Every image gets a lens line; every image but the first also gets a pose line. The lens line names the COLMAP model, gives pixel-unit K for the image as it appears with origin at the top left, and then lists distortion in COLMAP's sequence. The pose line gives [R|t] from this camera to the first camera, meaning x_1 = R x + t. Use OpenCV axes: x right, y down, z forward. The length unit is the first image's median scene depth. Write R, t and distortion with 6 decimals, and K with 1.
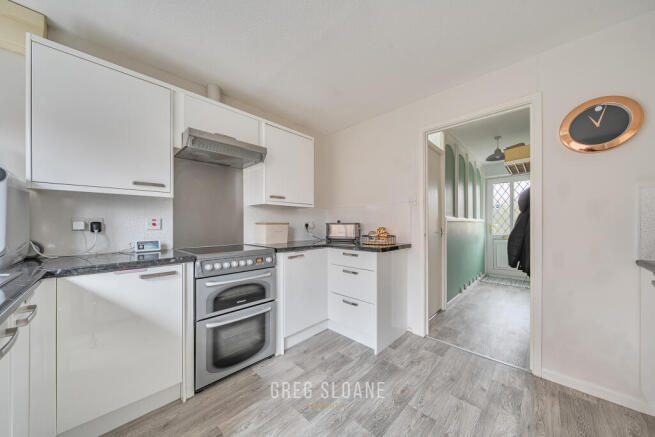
lens RADIAL K [[223.5, 0, 324.4], [0, 223.5, 222.6], [0, 0, 1]] dist [-0.002426, -0.000061]
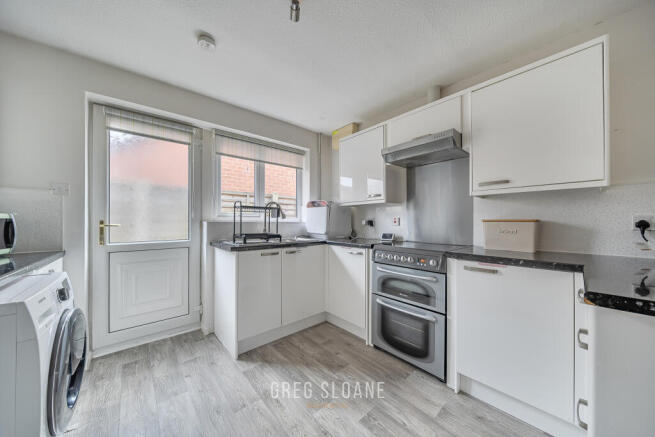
lens RADIAL K [[223.5, 0, 324.4], [0, 223.5, 222.6], [0, 0, 1]] dist [-0.002426, -0.000061]
pose [[-0.074341, 0.002774, -0.997229, 0.681736], [0.005667, 0.999981, 0.002359, 0.006163], [0.997217, -0.005476, -0.074355, 0.685596]]
